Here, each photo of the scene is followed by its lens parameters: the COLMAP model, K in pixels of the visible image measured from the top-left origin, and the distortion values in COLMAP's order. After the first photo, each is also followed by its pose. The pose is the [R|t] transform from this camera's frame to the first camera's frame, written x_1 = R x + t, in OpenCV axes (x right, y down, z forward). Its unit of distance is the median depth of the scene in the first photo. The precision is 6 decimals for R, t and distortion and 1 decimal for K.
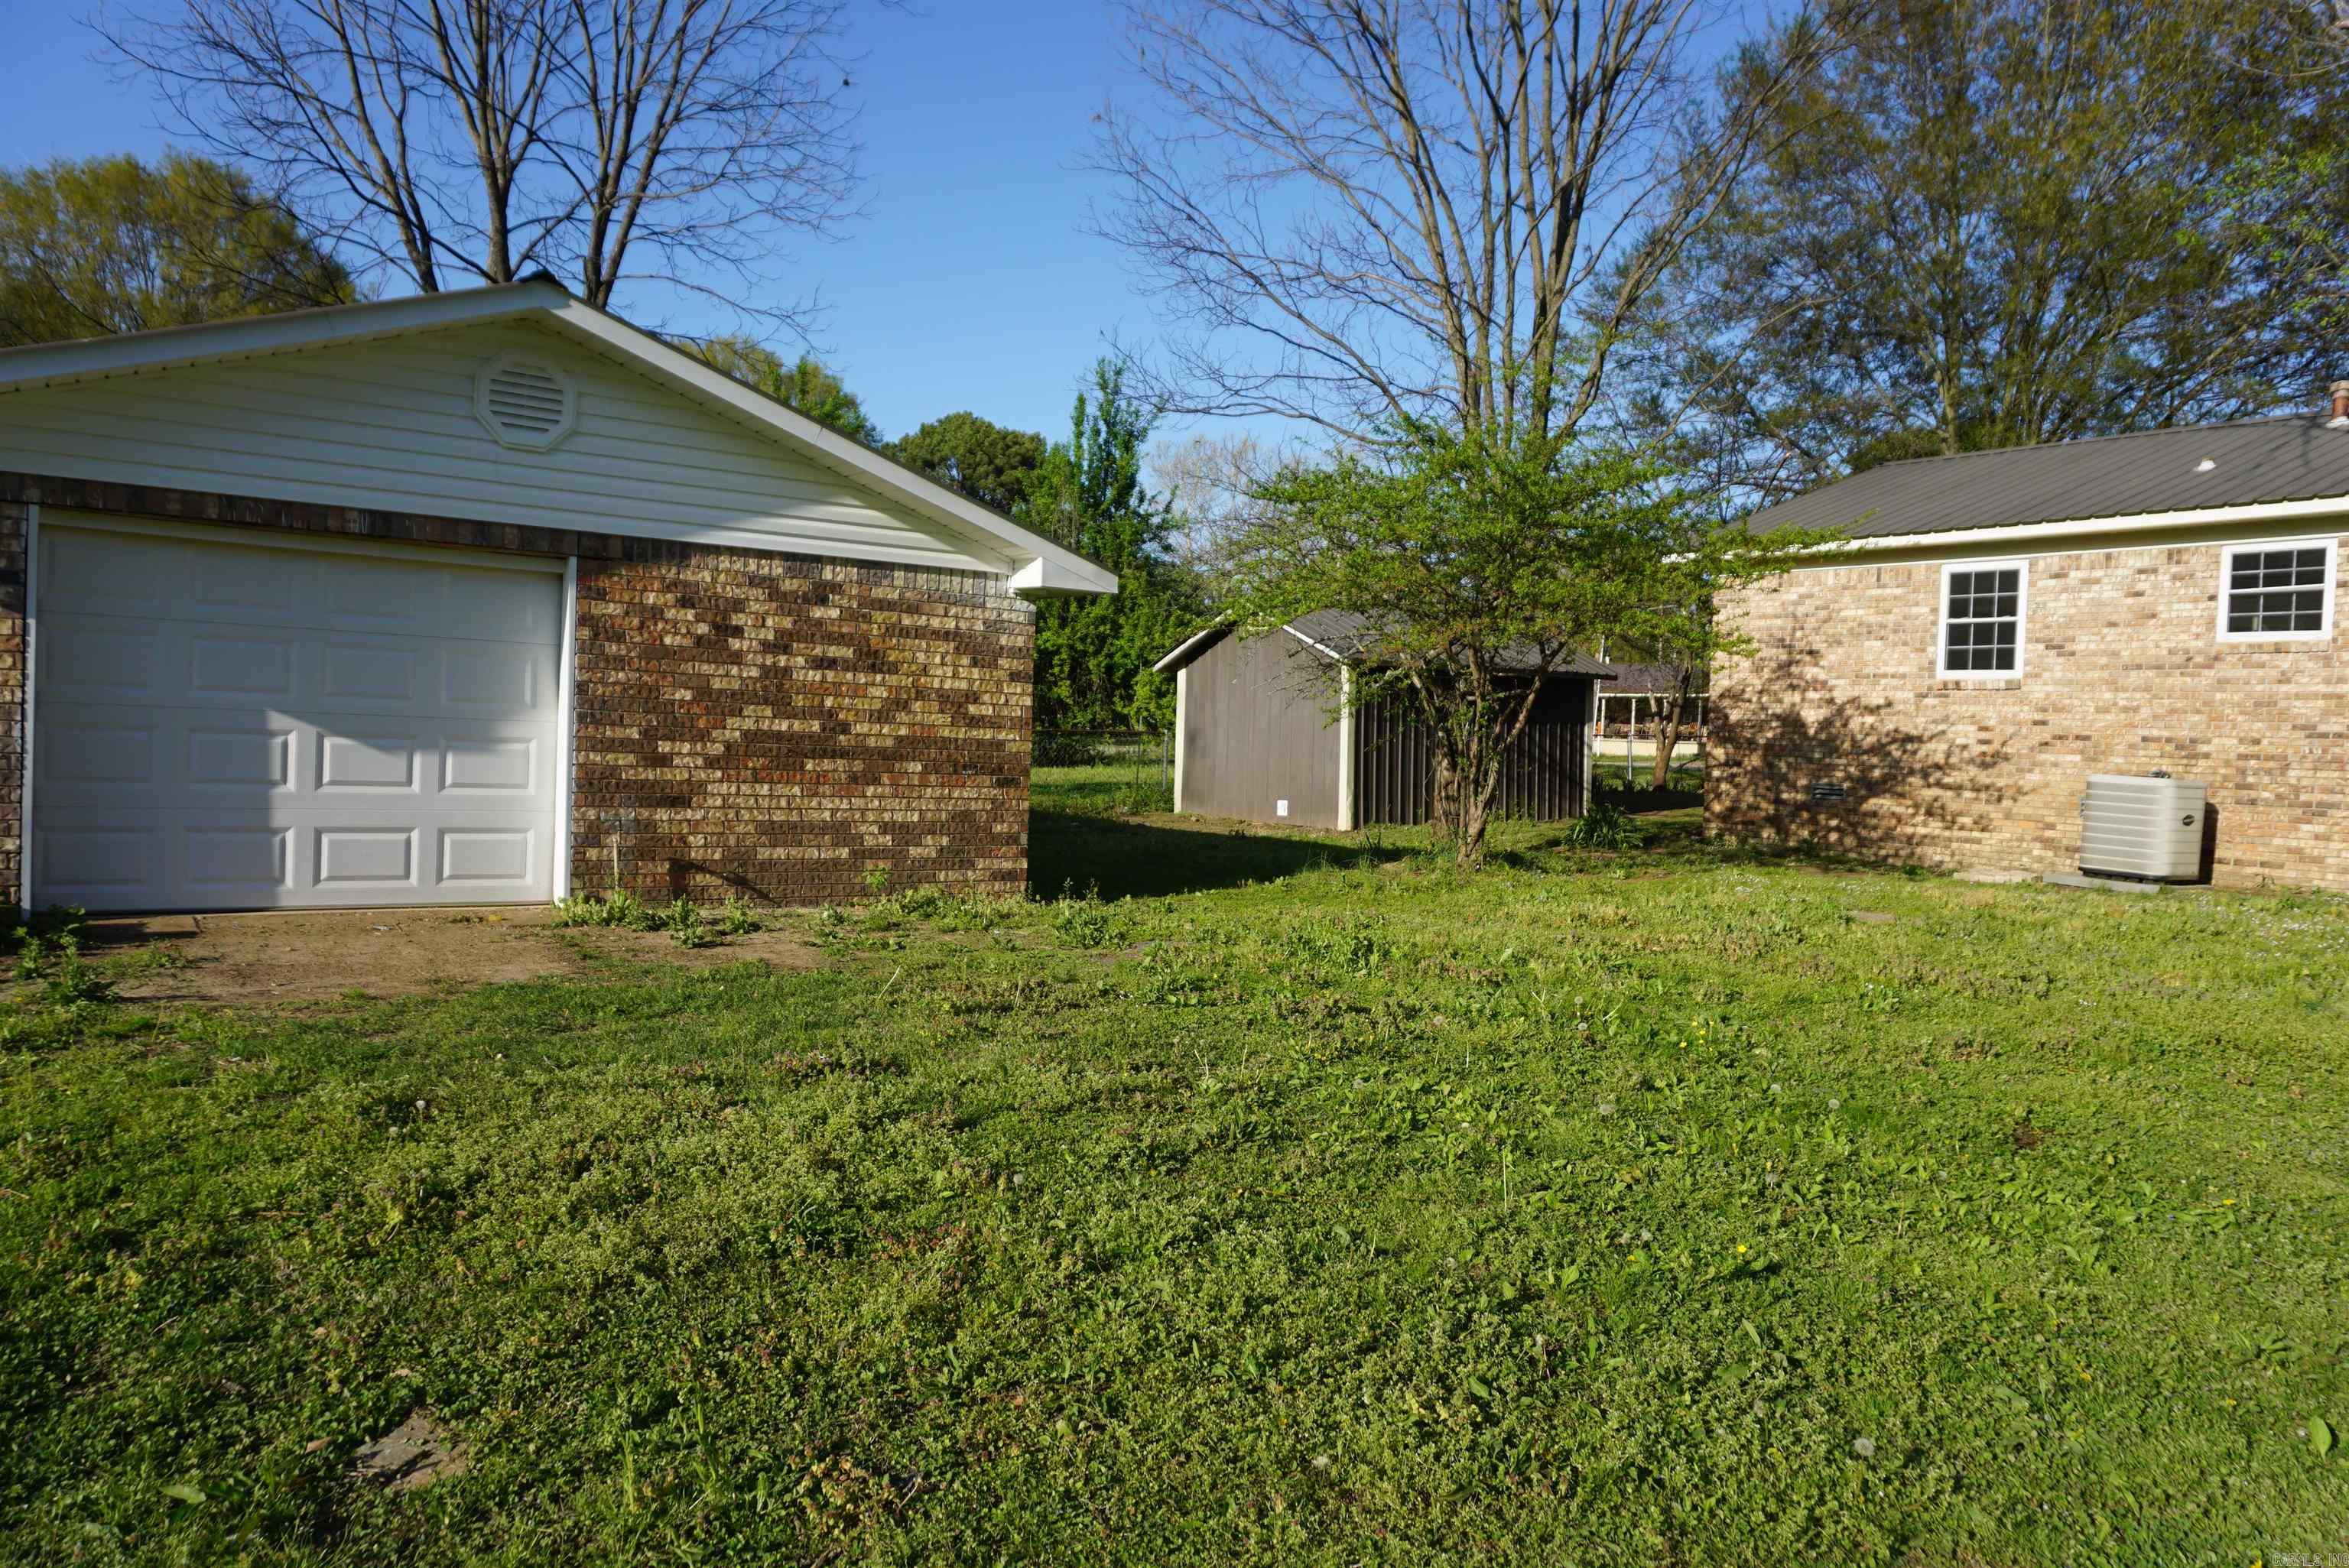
lens RADIAL K [[1586.7, 0, 1185.7], [0, 1586.7, 787.9], [0, 0, 1]] dist [-0.052347, 0.029895]
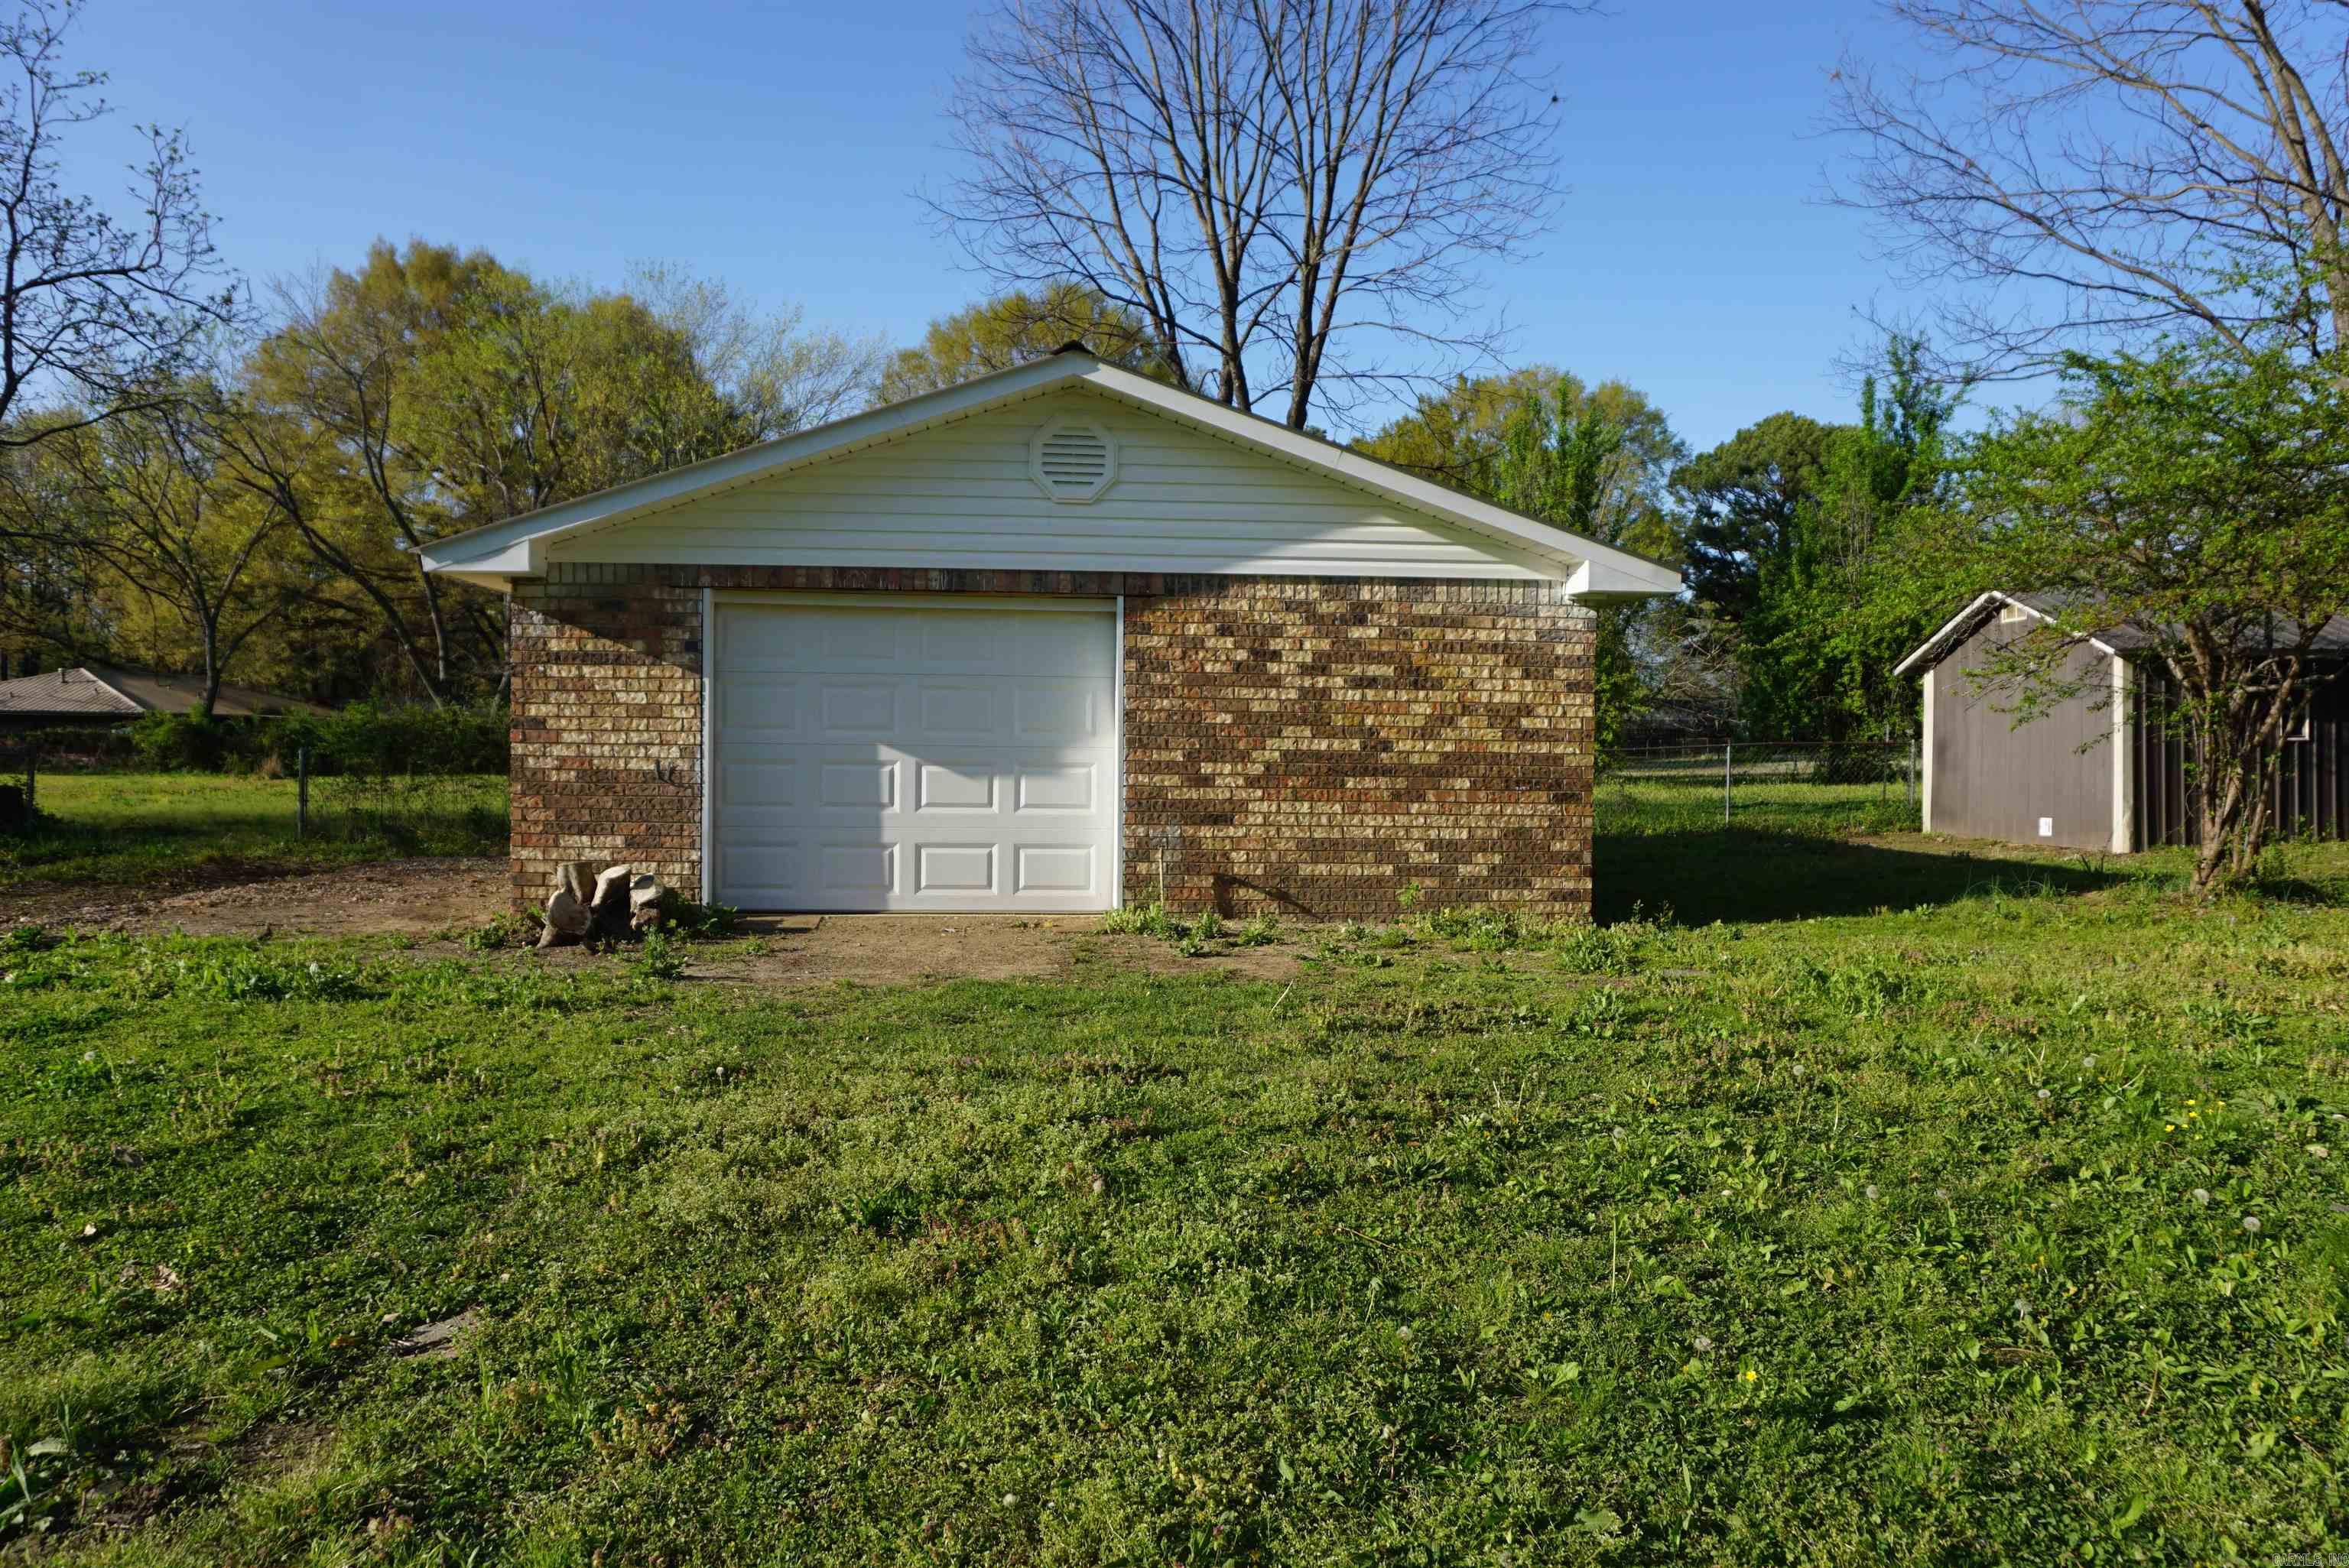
lens RADIAL K [[1586.7, 0, 1175.1], [0, 1586.7, 785.2], [0, 0, 1]] dist [-0.052347, 0.029895]
pose [[0.858745, -0.017238, -0.512112, 0.182584], [0.008217, 0.999769, -0.019875, 0.006019], [0.512337, 0.012859, 0.858688, 0.066138]]
